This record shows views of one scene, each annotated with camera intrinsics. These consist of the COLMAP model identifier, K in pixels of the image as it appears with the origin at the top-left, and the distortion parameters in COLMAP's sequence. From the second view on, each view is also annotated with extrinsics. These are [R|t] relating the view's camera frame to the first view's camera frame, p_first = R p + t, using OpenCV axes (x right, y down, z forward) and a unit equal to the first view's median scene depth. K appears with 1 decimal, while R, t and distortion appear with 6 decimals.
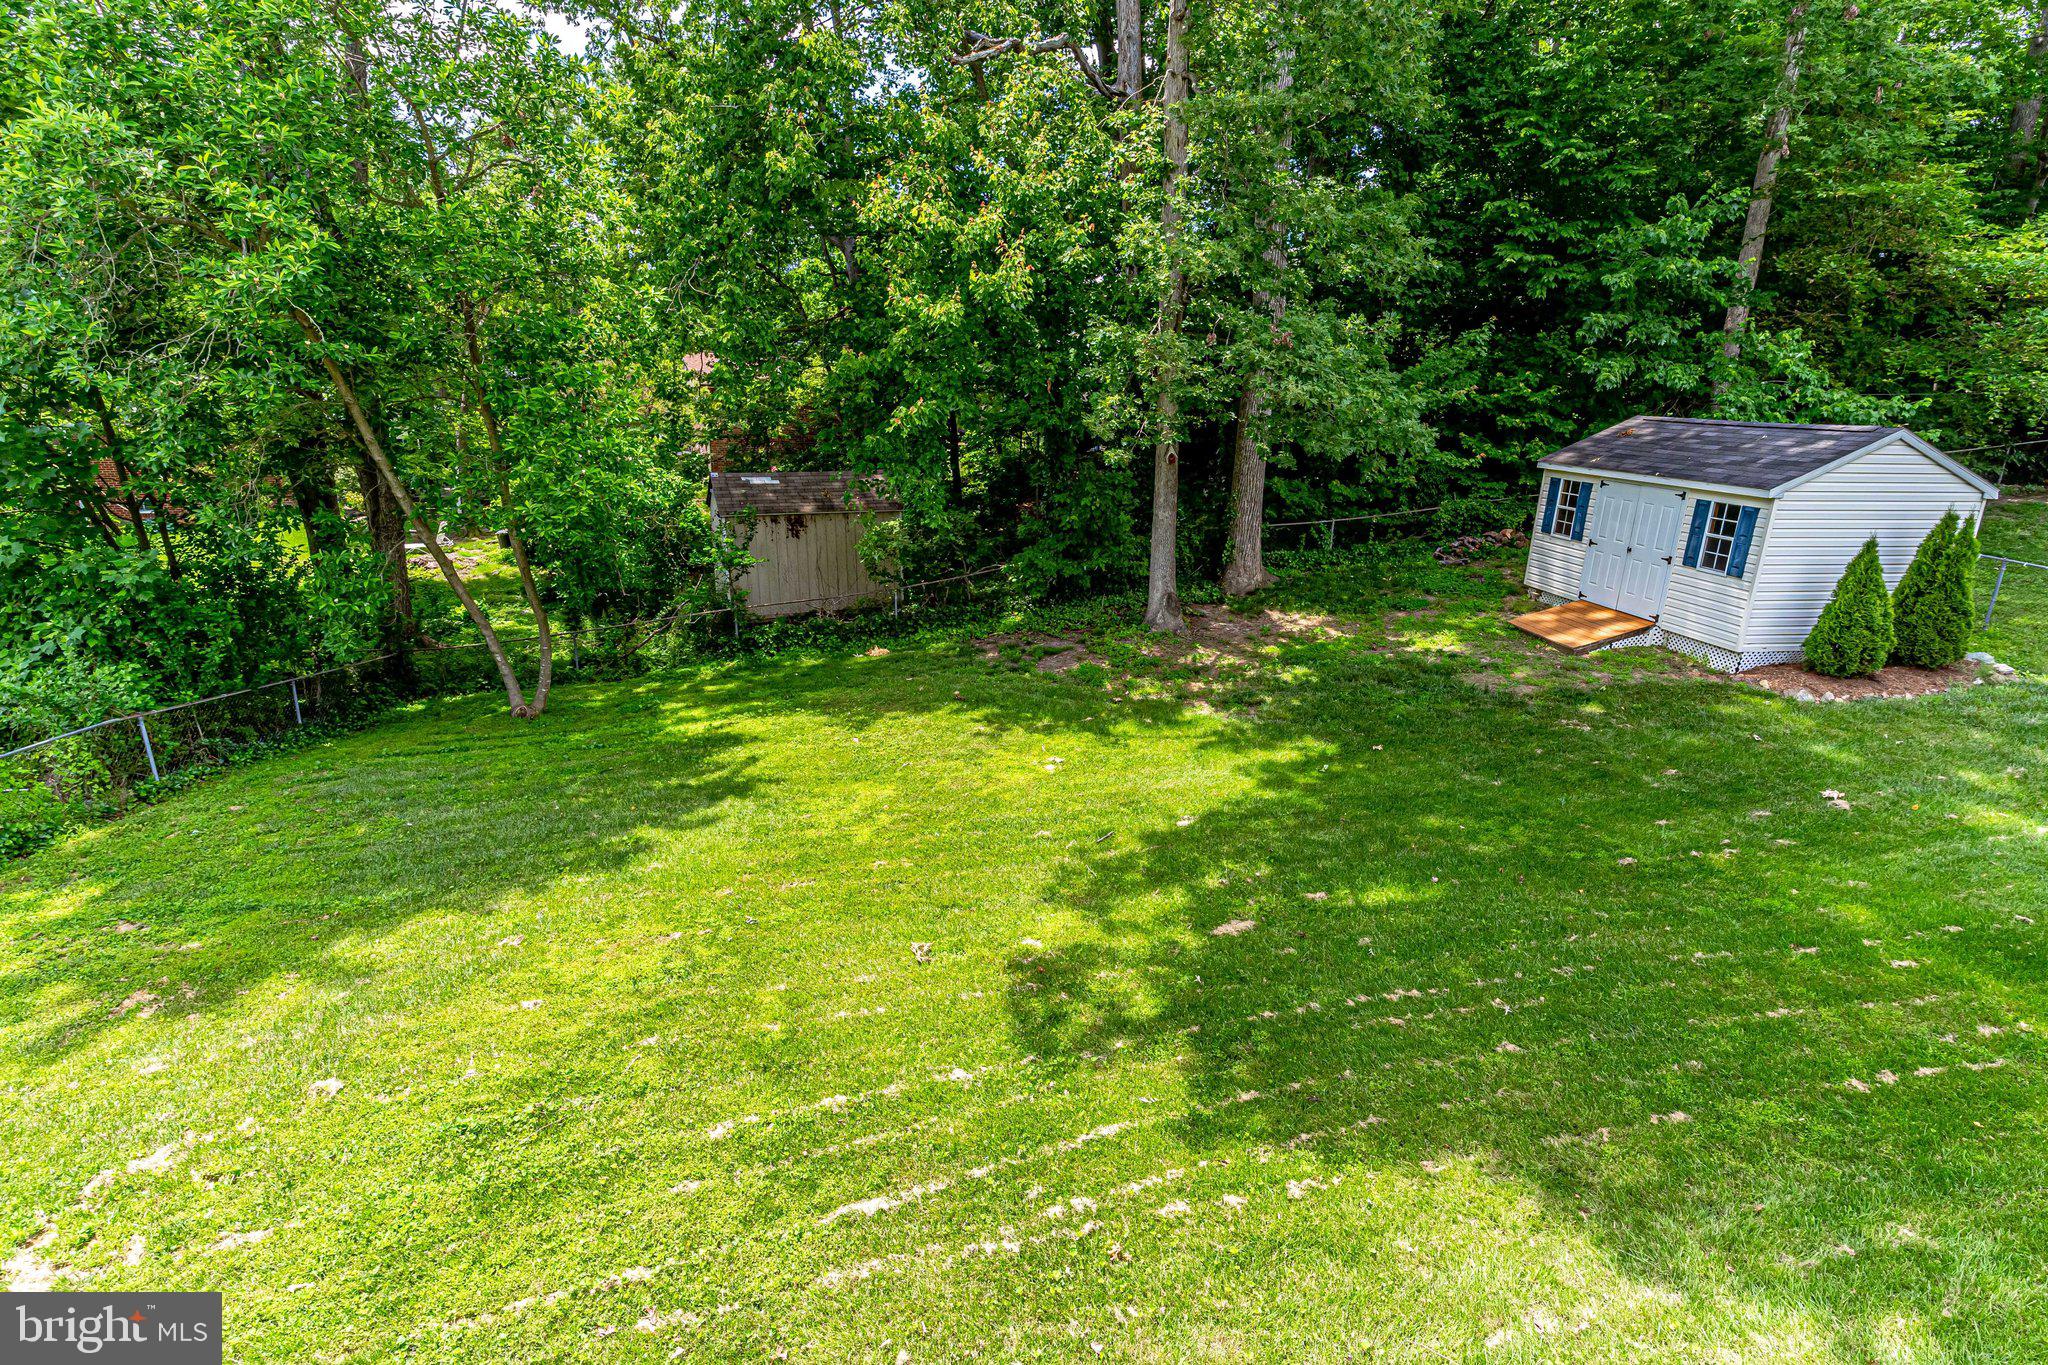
lens RADIAL K [[958.2, 0, 1024.0], [0, 958.2, 682.5], [0, 0, 1]] dist [0.000827, -0.000495]
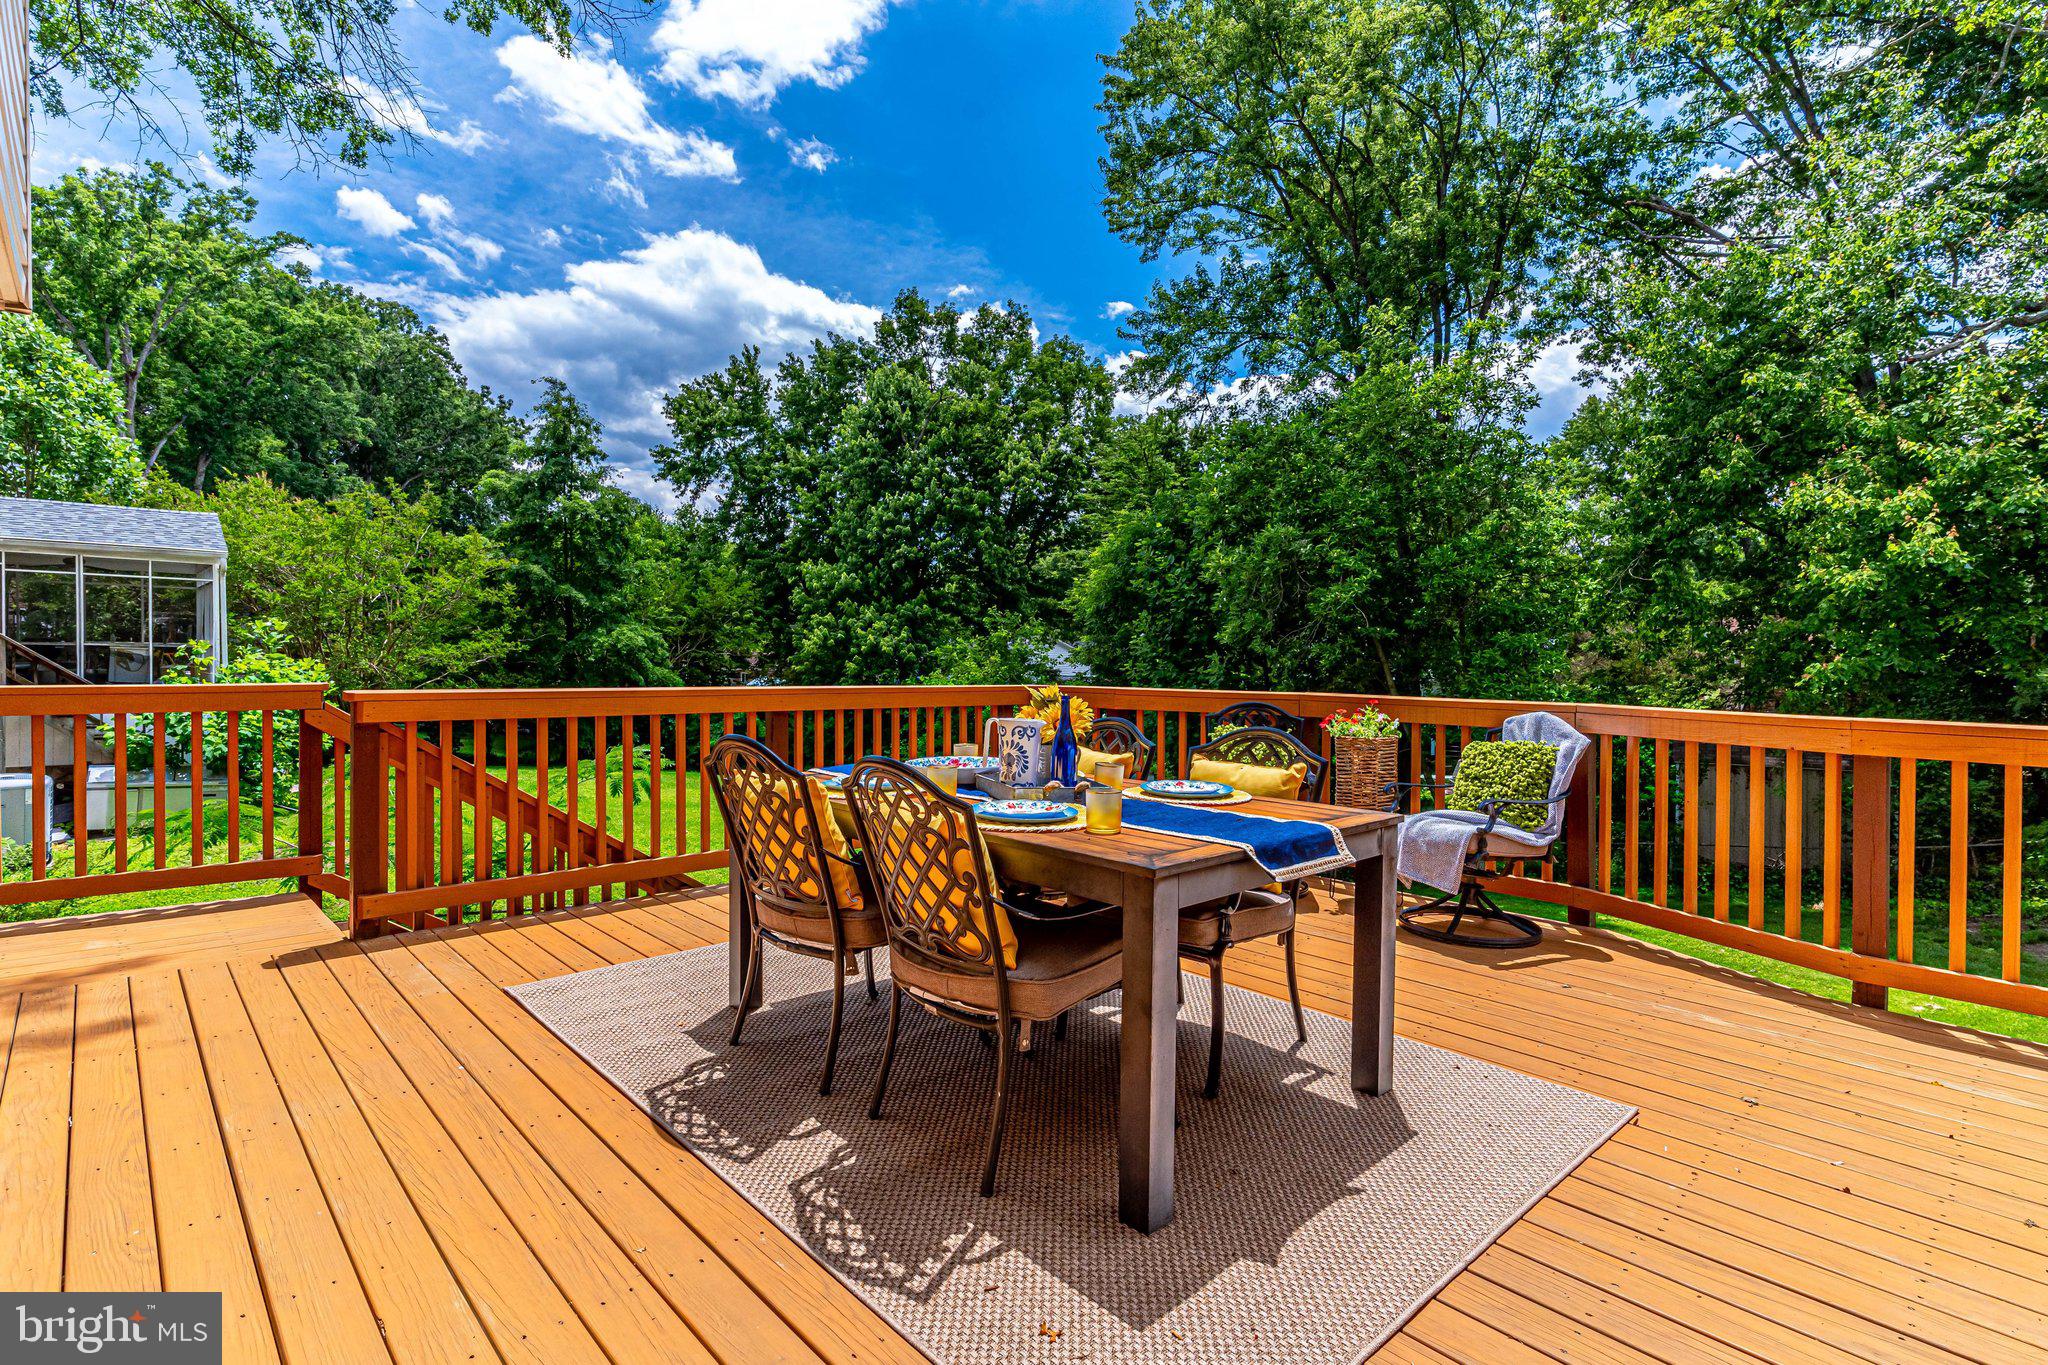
lens RADIAL K [[1000.9, 0, 1024.0], [0, 1000.9, 682.5], [0, 0, 1]] dist [-0.002500, -0.000455]
pose [[0.551090, 0.010652, -0.834378, 0.317334], [-0.237008, 0.960735, -0.144273, 0.108936], [0.800080, 0.277261, 0.531976, -0.313622]]
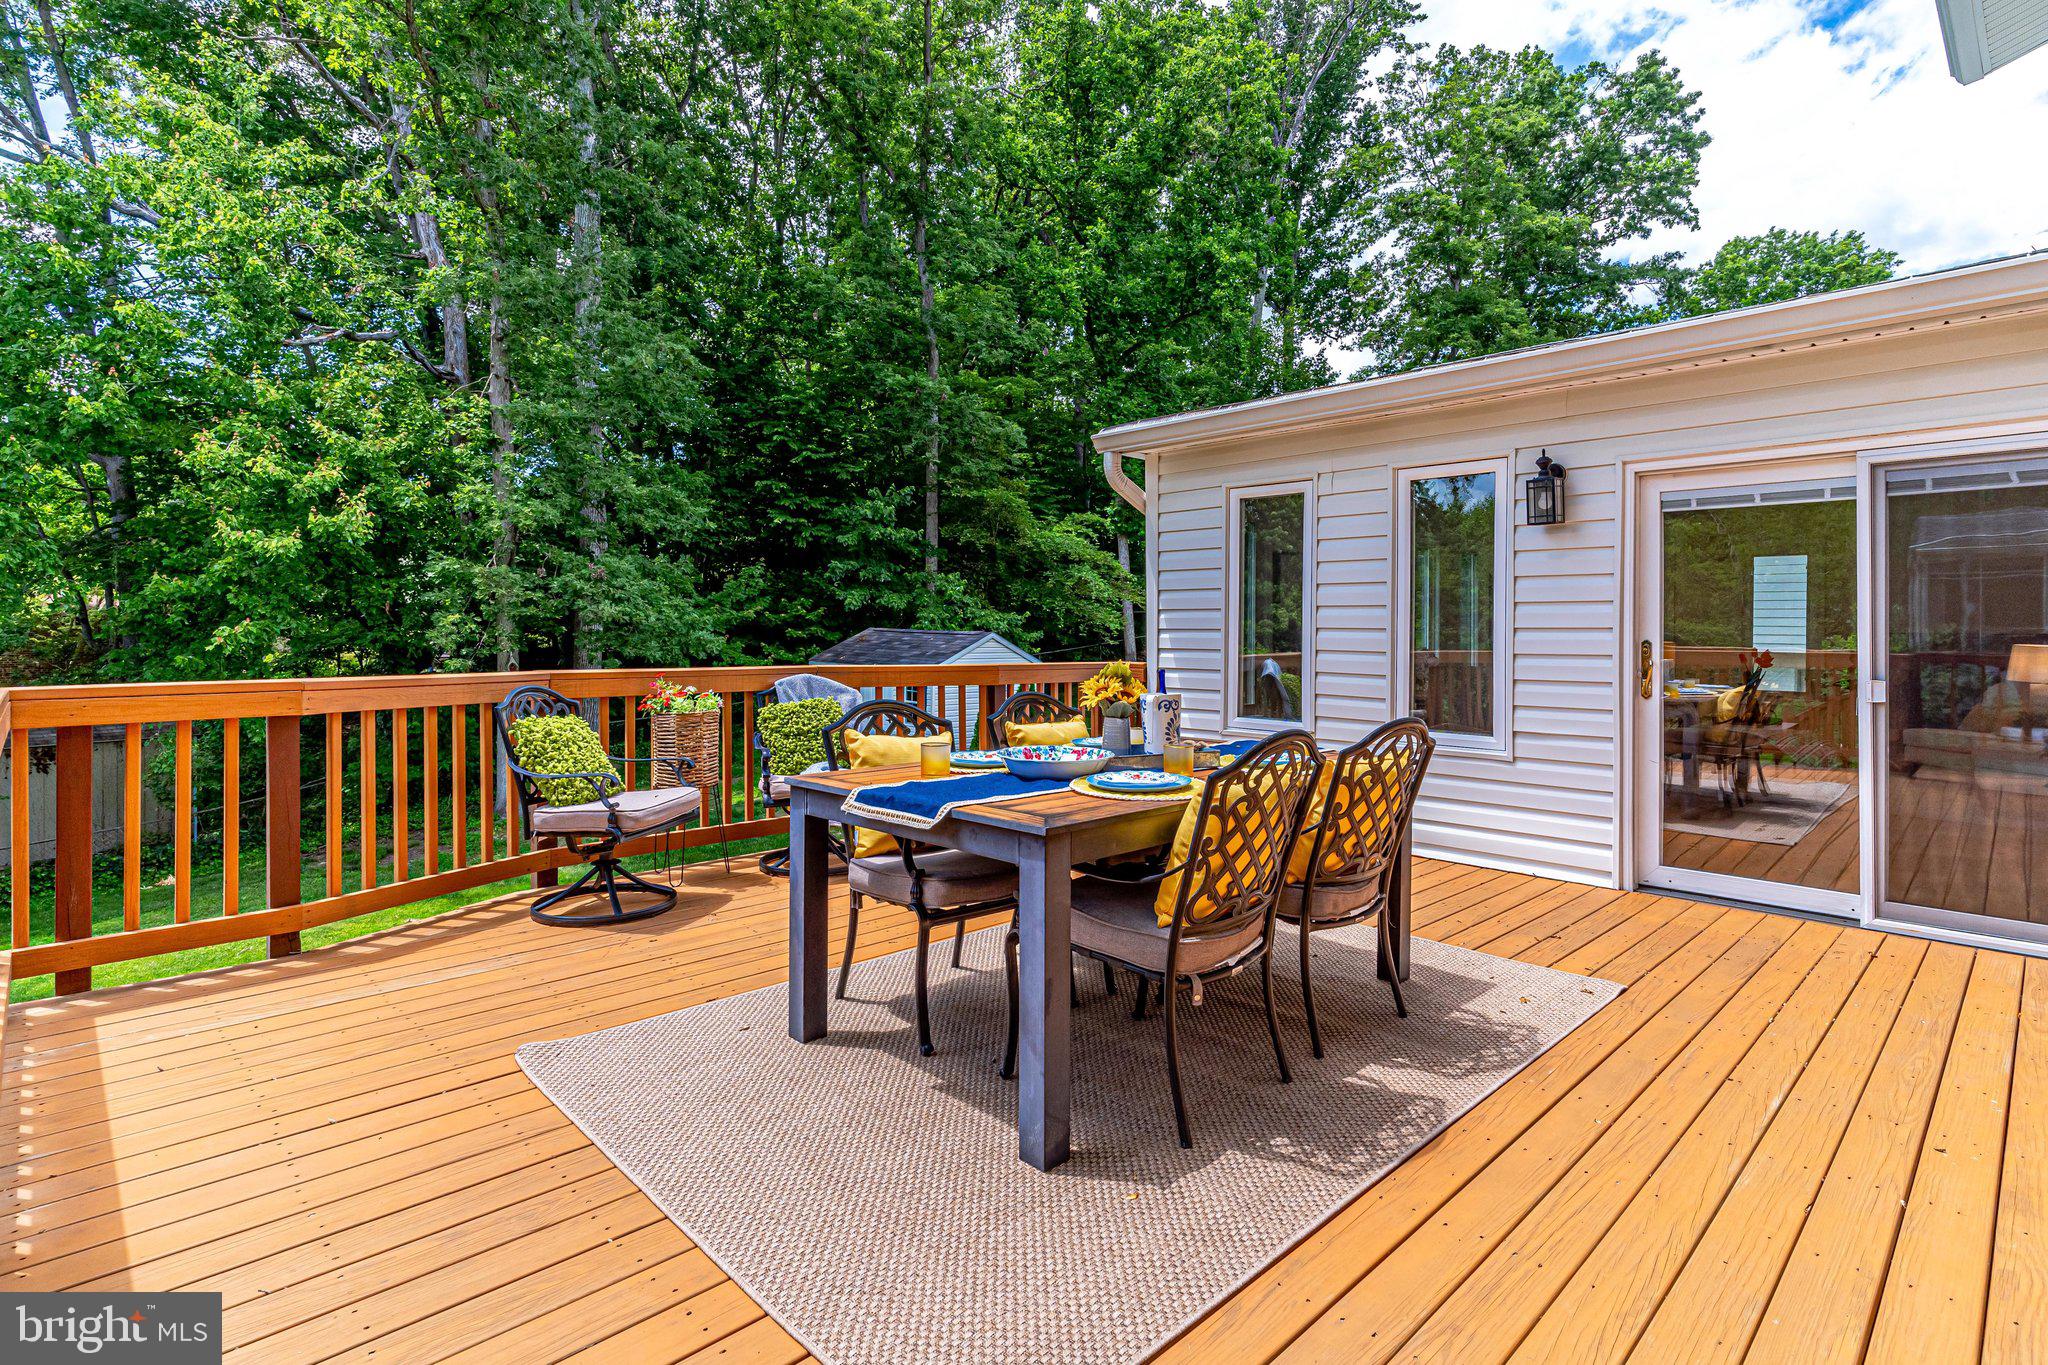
lens RADIAL K [[1013.8, 0, 1031.9], [0, 1013.8, 630.9], [0, 0, 1]] dist [0.001645, 0.000022]
pose [[0.820387, -0.013445, 0.571651, -0.037745], [0.170622, 0.959936, -0.222285, 0.119380], [-0.545760, 0.279896, 0.789813, -0.374171]]
